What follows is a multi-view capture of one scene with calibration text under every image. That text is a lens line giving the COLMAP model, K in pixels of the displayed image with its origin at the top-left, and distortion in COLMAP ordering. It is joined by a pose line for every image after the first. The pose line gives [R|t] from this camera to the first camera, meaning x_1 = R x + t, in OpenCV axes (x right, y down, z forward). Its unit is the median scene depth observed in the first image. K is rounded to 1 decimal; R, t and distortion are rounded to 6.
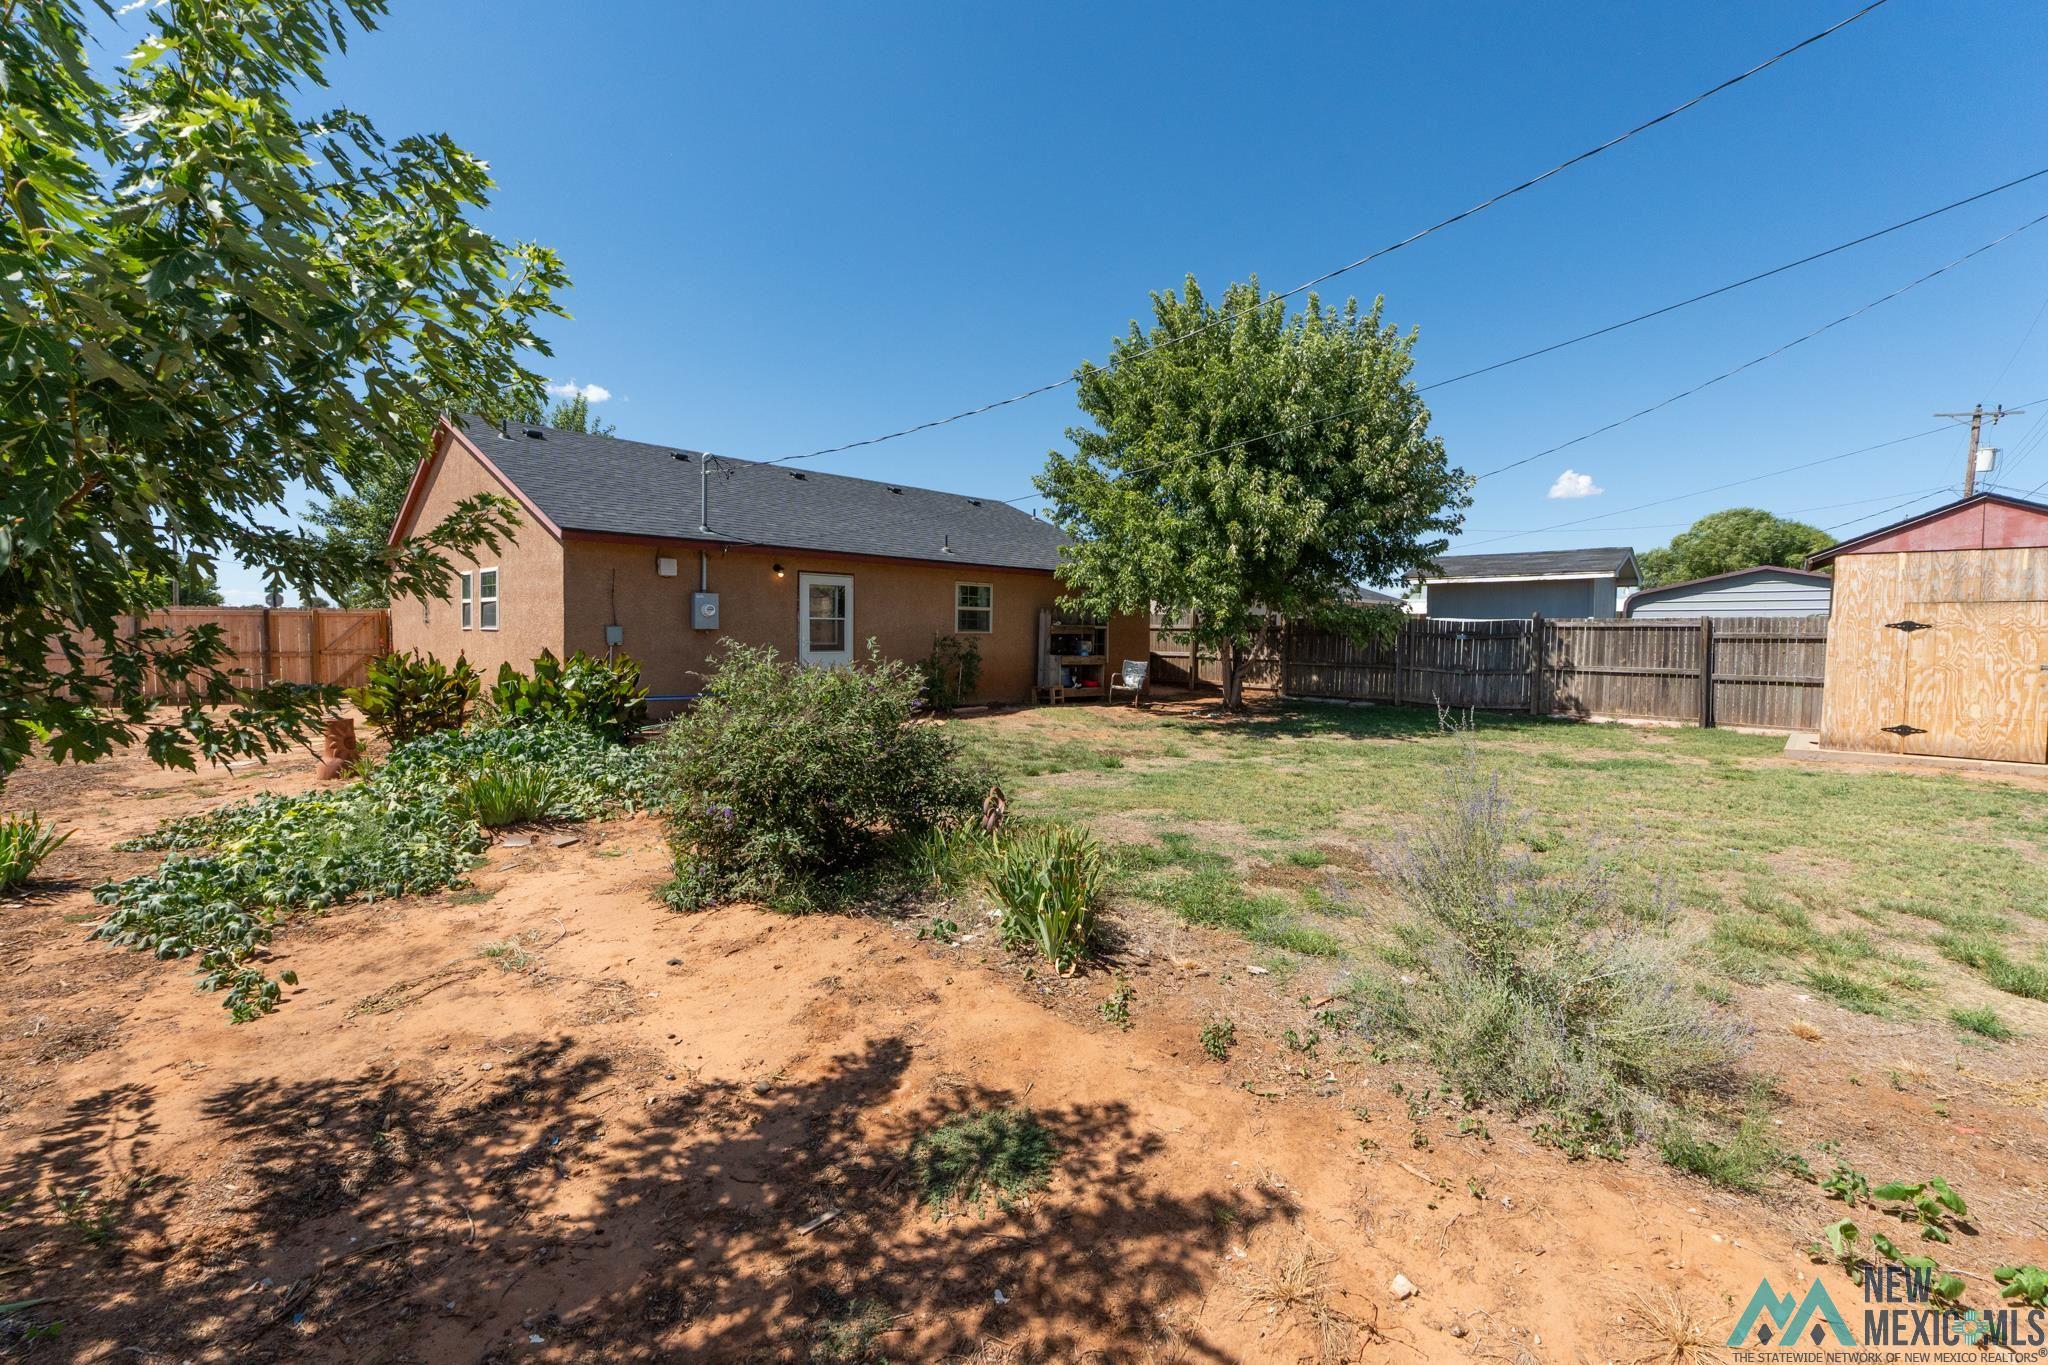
lens RADIAL K [[894.5, 0, 1045.3], [0, 894.5, 682.9], [0, 0, 1]] dist [-0.009022, 0.000808]
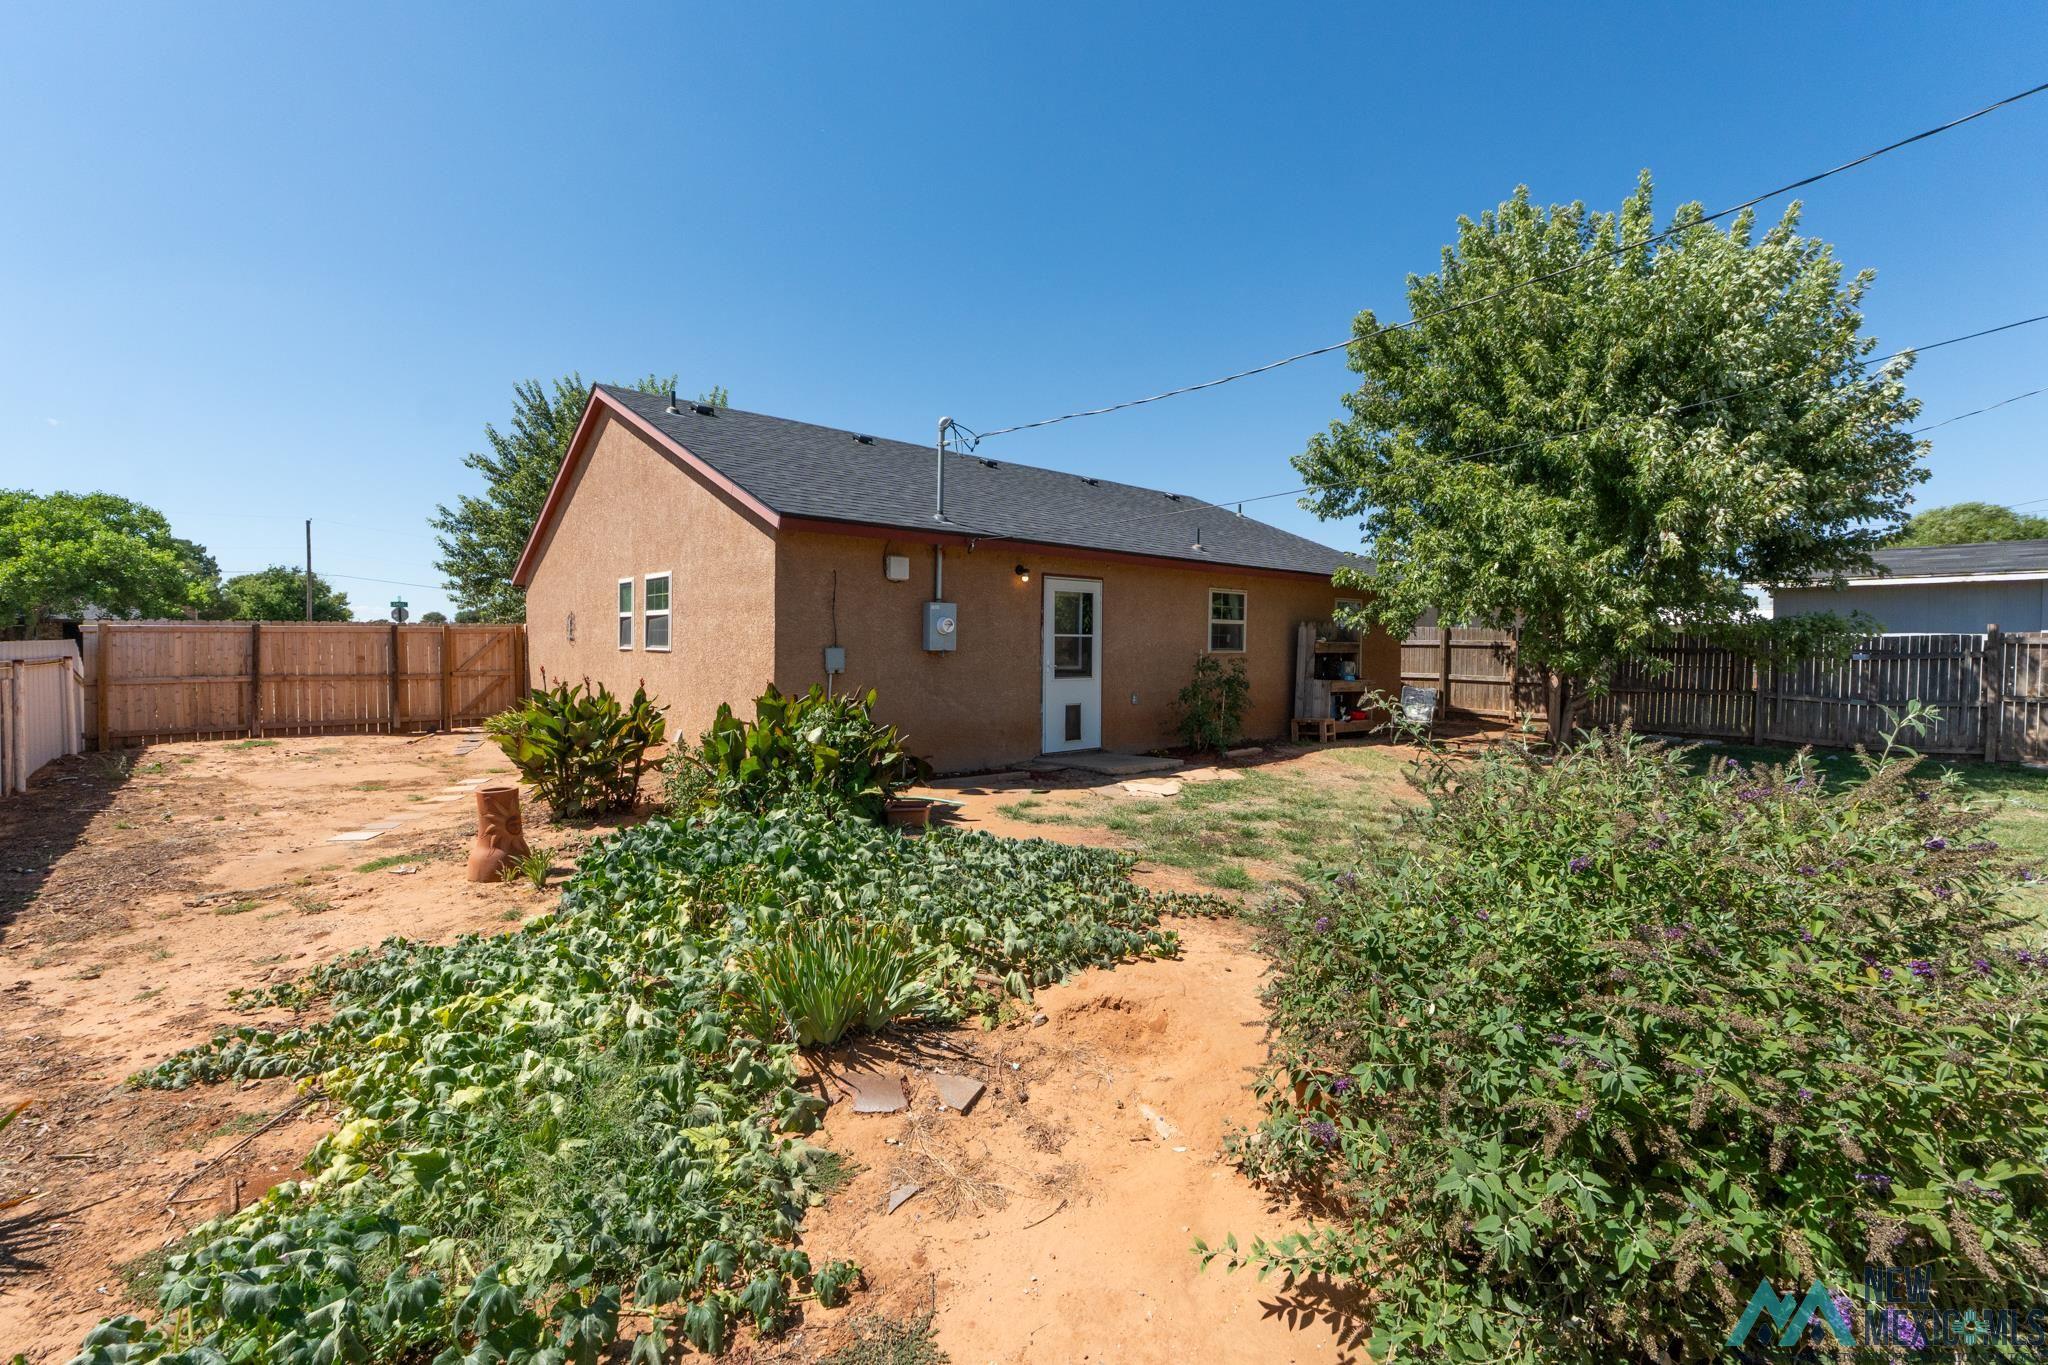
lens RADIAL K [[894.5, 0, 1042.4], [0, 894.5, 683.9], [0, 0, 1]] dist [-0.009022, 0.000808]
pose [[0.996223, 0.002173, -0.086800, -0.222646], [-0.003238, 0.999921, -0.012130, -0.022539], [0.086767, 0.012365, 0.996152, 0.247939]]
